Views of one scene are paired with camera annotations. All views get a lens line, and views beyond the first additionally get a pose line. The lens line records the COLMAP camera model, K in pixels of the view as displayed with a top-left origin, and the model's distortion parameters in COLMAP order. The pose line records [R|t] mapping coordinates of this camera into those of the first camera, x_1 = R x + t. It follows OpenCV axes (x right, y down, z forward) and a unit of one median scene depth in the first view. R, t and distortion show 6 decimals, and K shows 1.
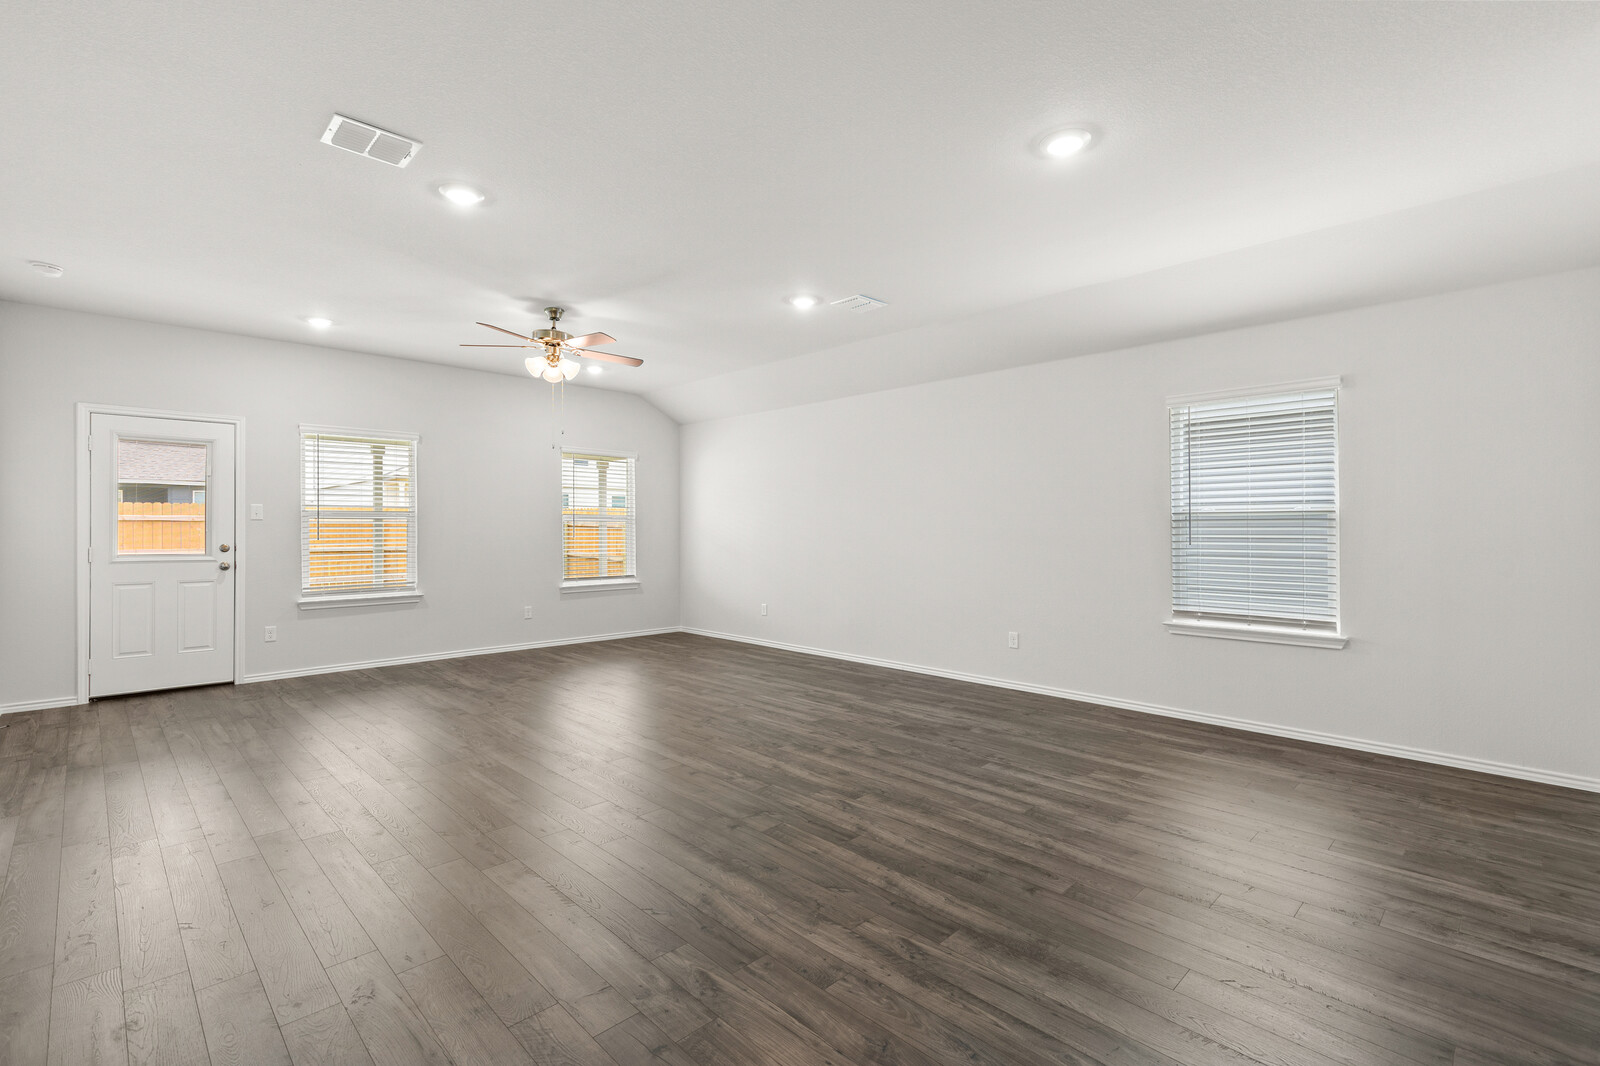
lens RADIAL K [[729.7, 0, 796.9], [0, 729.7, 529.9], [0, 0, 1]] dist [0.009865, -0.000285]
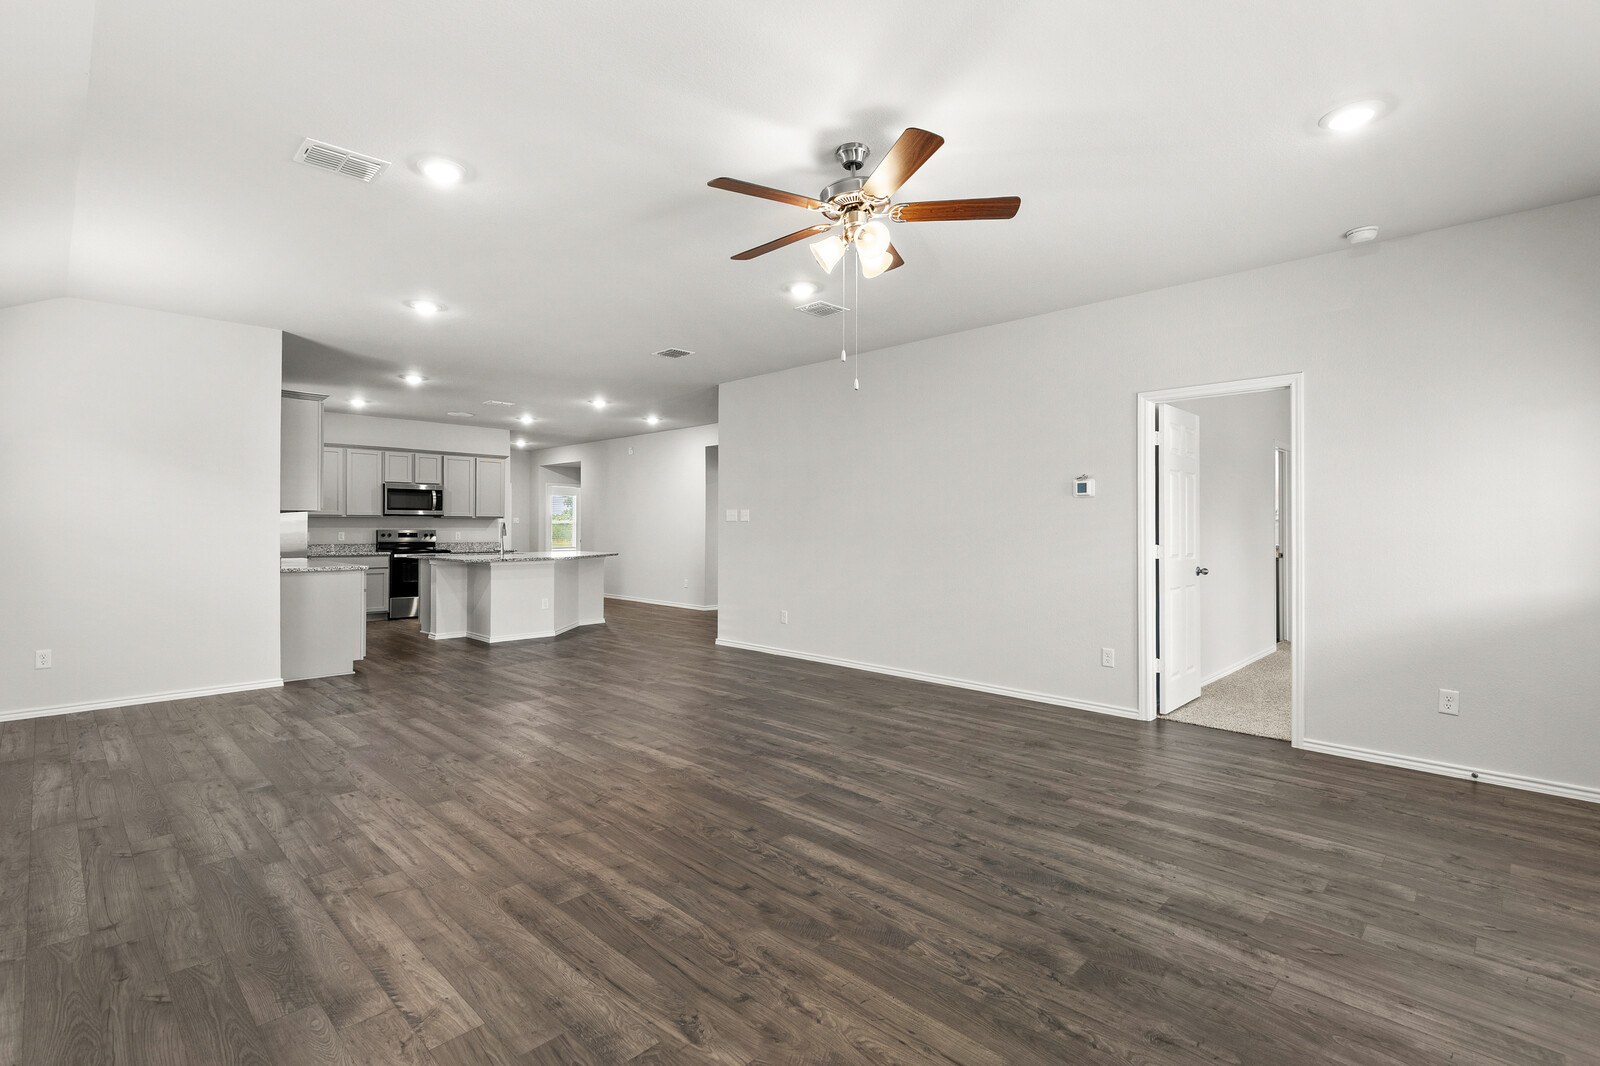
lens RADIAL K [[729.7, 0, 799.1], [0, 729.7, 528.1], [0, 0, 1]] dist [0.009865, -0.000285]
pose [[-0.999738, -0.001785, -0.022834, -0.340598], [-0.001980, 0.999962, 0.008513, -0.010878], [0.022818, 0.008556, -0.999703, 1.951205]]
